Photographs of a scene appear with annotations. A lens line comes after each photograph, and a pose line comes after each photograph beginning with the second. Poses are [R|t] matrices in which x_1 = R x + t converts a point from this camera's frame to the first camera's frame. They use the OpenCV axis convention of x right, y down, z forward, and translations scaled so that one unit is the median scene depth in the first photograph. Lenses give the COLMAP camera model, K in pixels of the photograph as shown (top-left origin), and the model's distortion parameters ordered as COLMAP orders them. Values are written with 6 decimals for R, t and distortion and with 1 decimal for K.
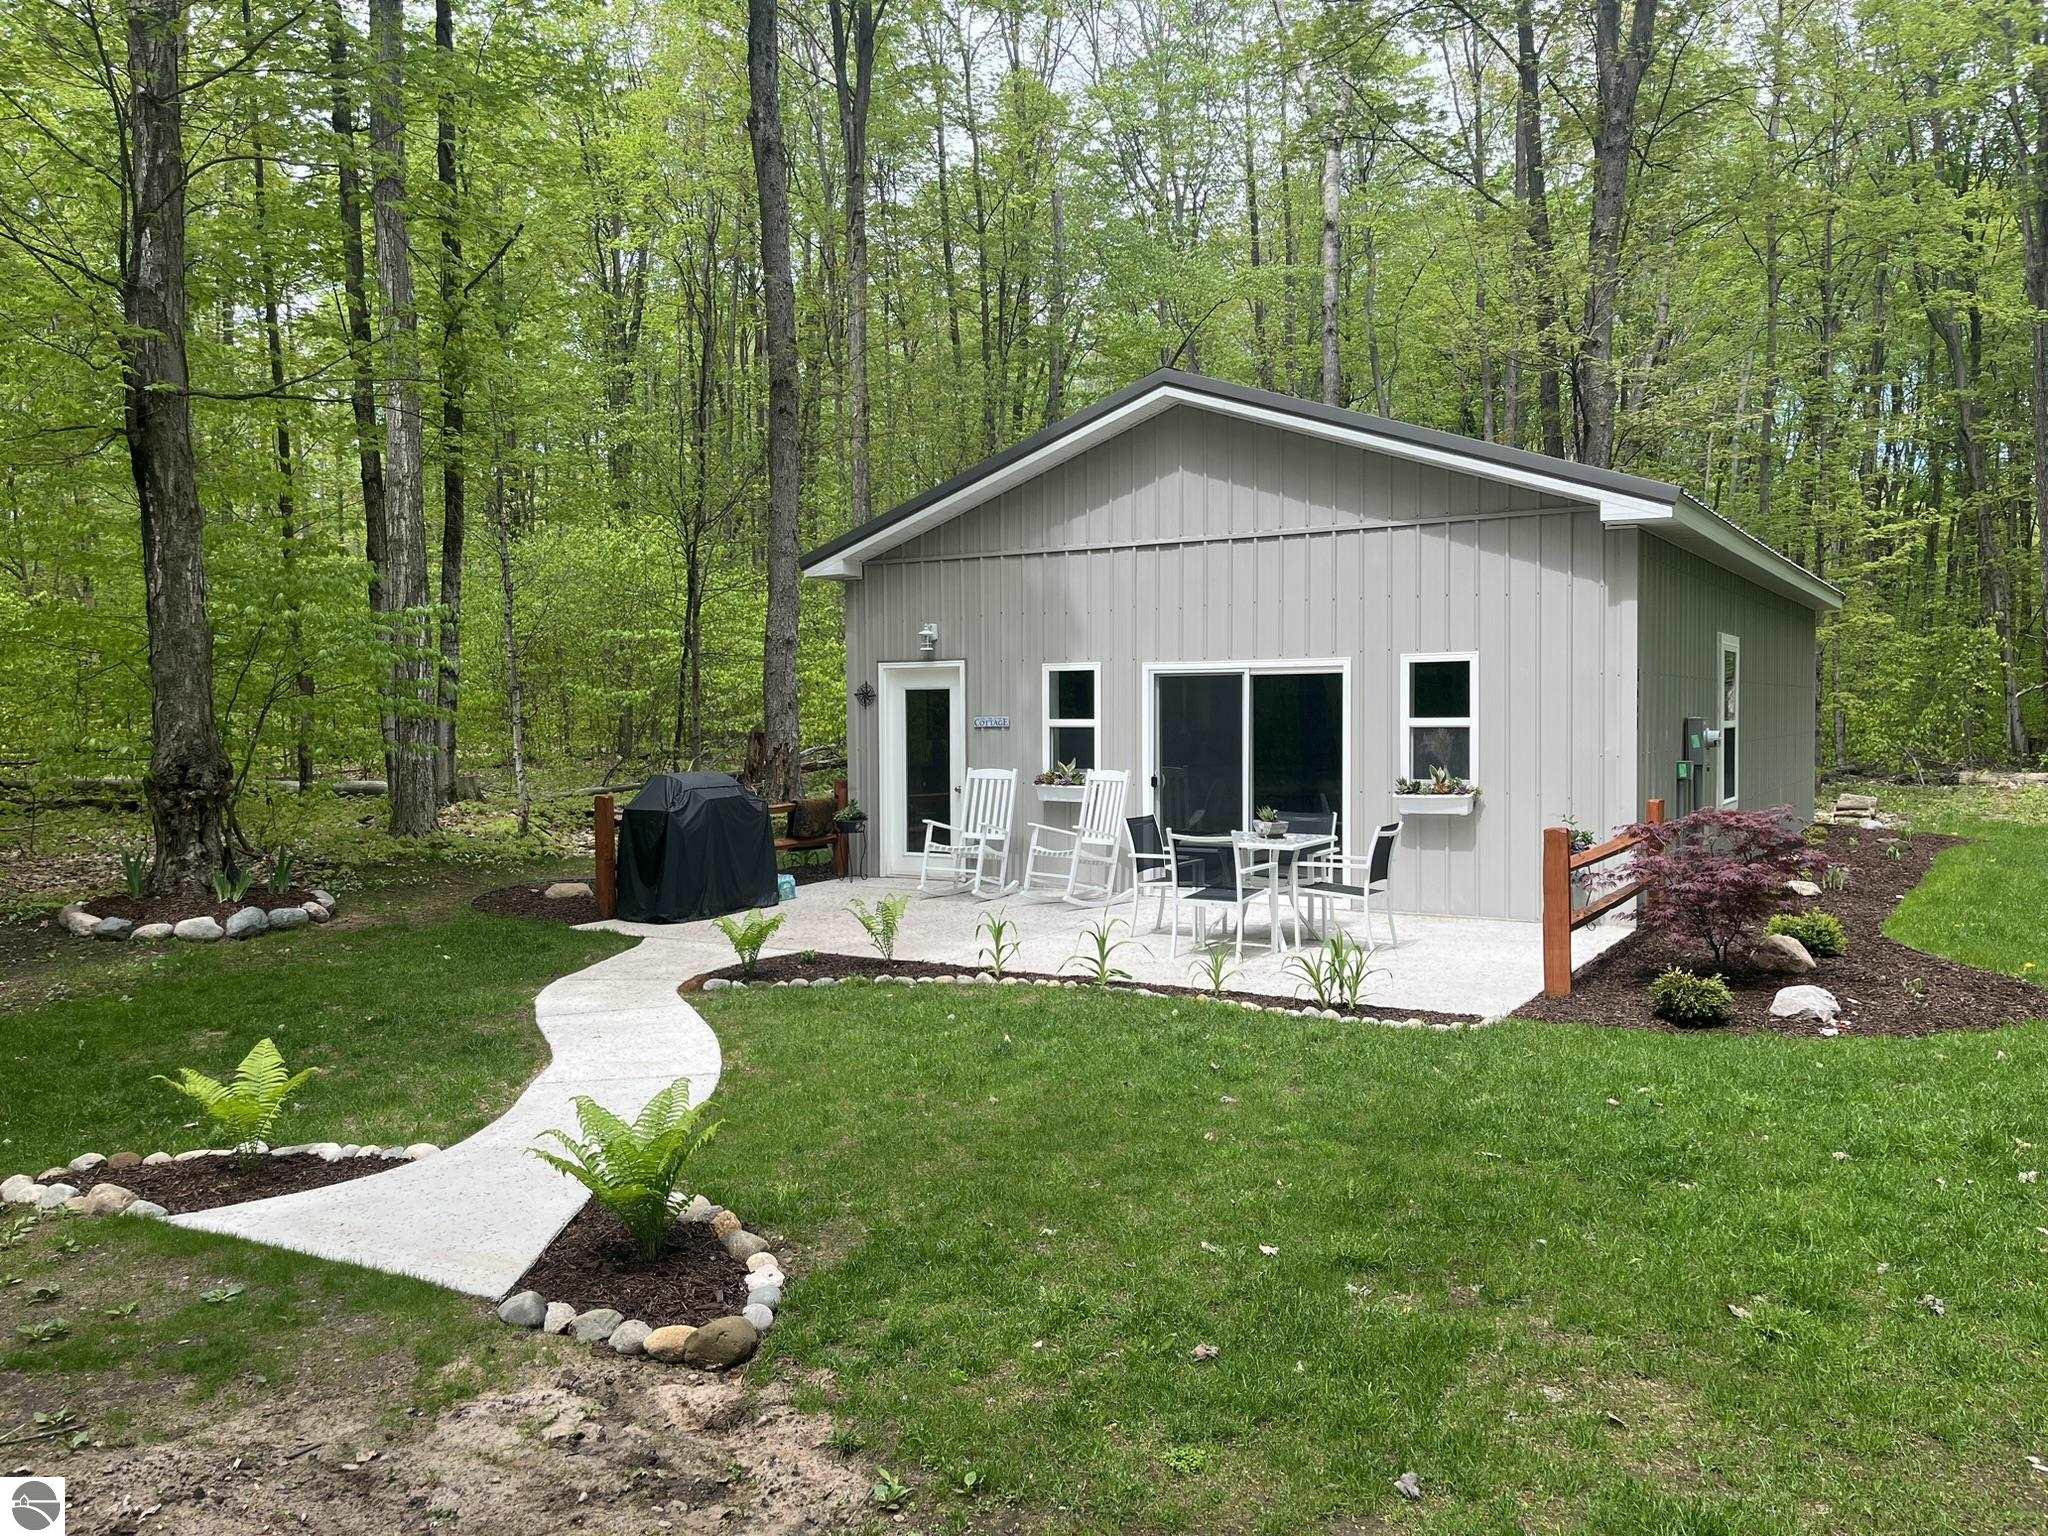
lens RADIAL K [[1545.9, 0, 1019.2], [0, 1545.9, 767.9], [0, 0, 1]] dist [0.009925, -0.008160]
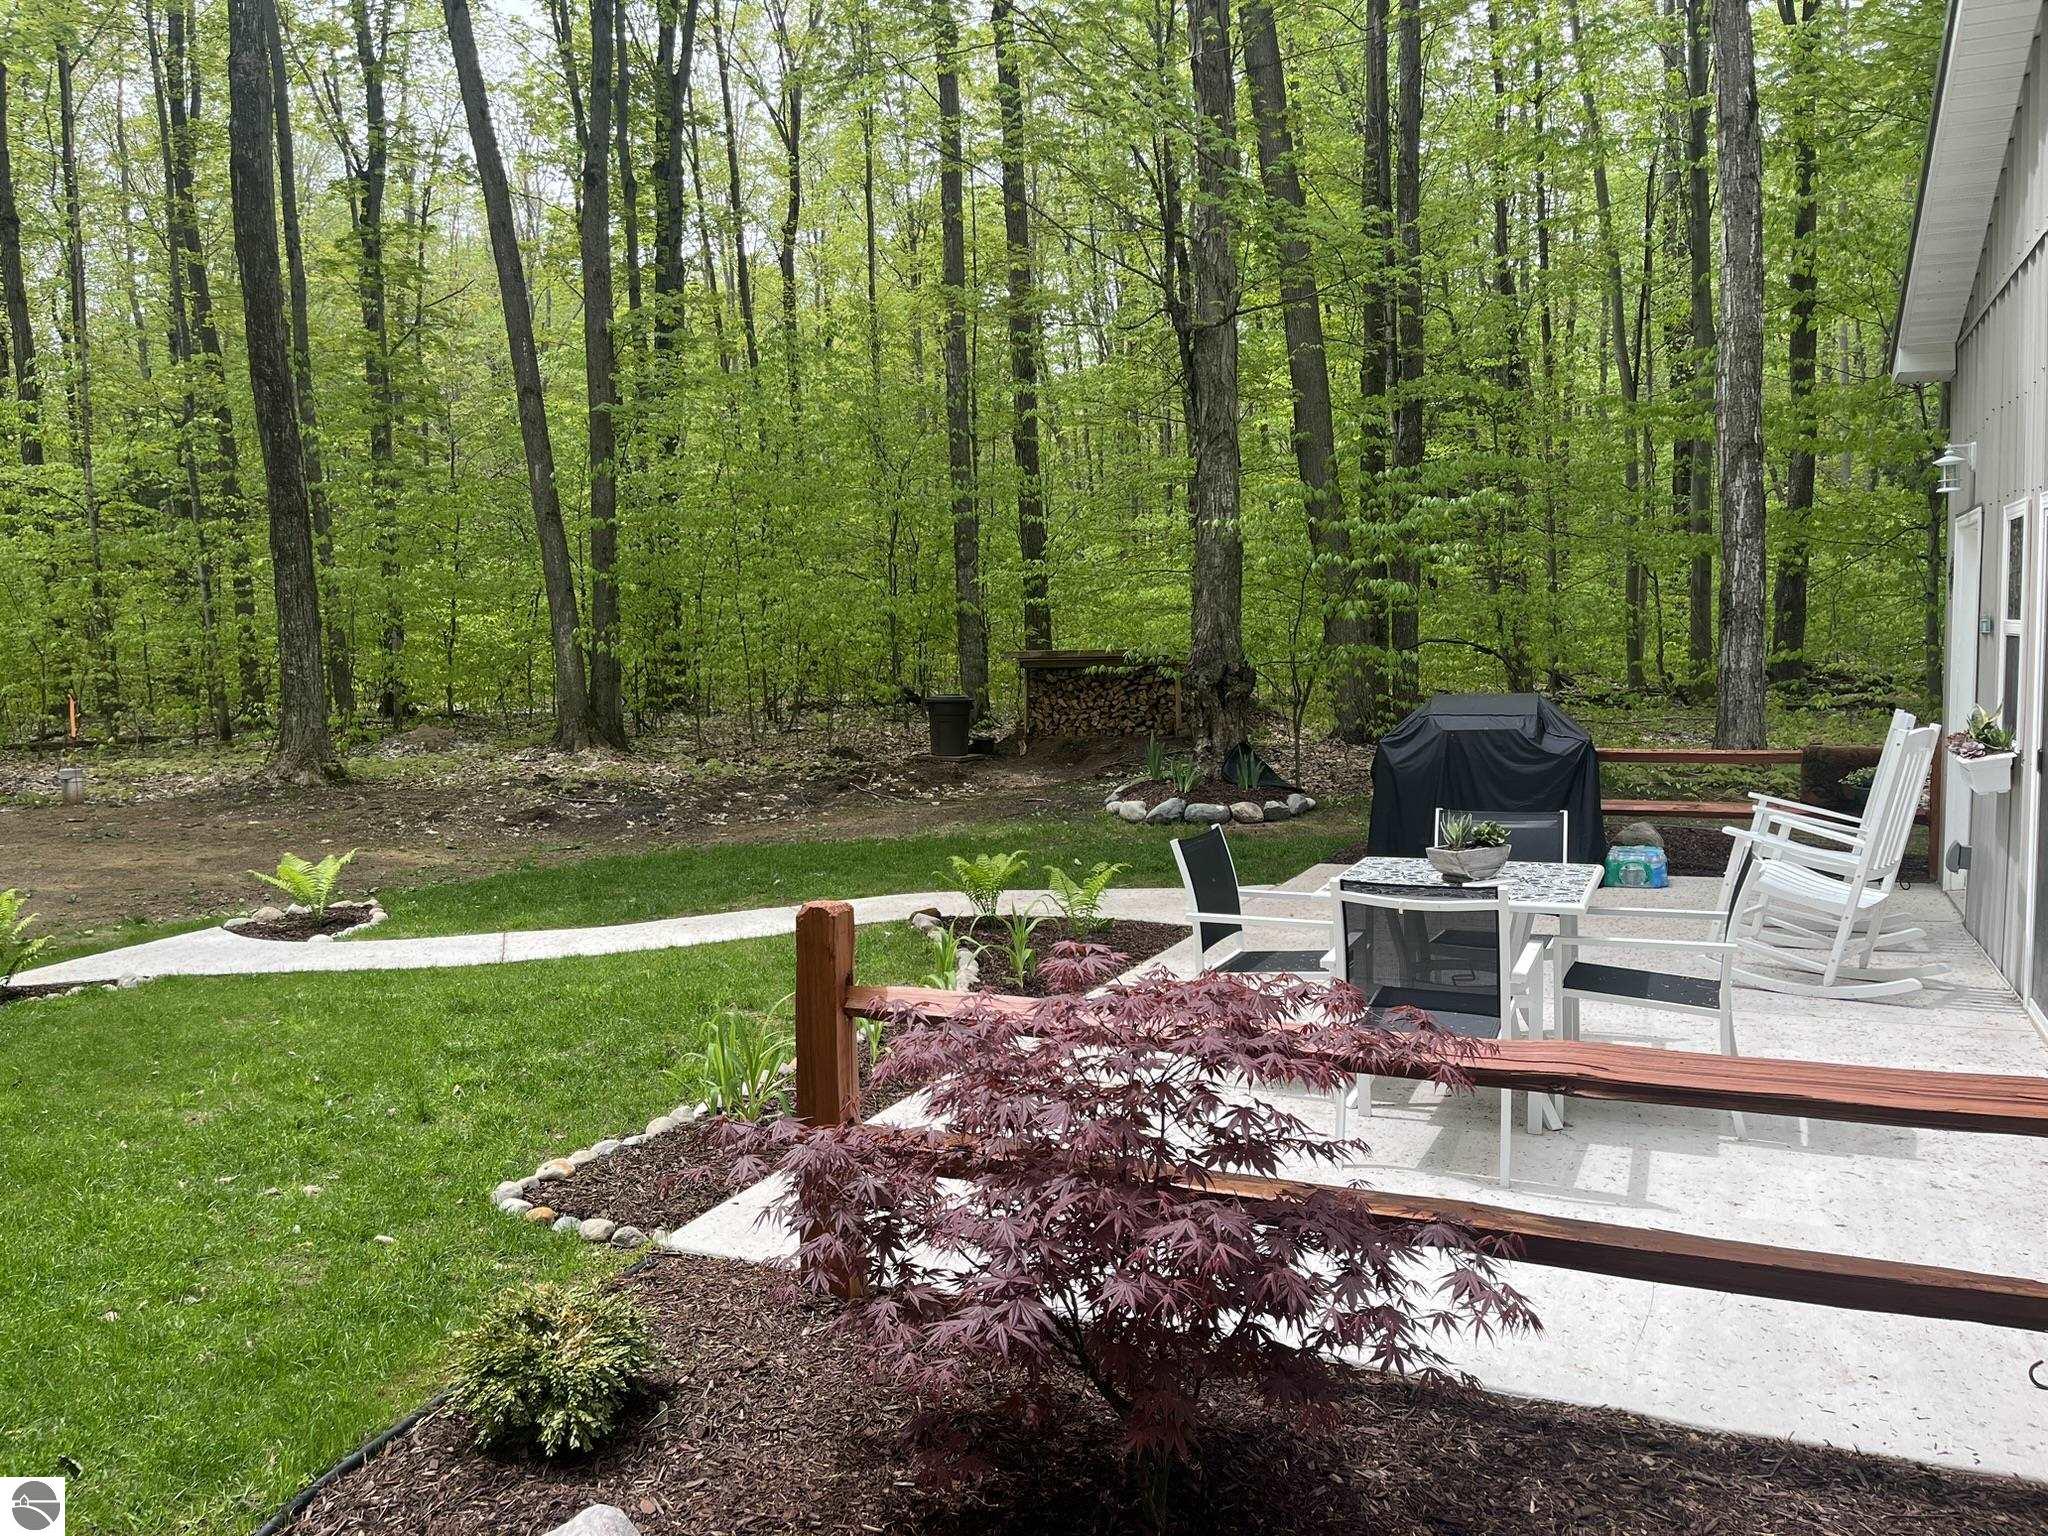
lens RADIAL K [[1545.9, 0, 1029.8], [0, 1545.9, 765.3], [0, 0, 1]] dist [0.009925, -0.008160]
pose [[0.153244, 0.090602, -0.984026, 0.500102], [-0.018552, 0.995876, 0.088804, -0.026025], [0.988014, 0.004647, 0.154293, 0.666926]]
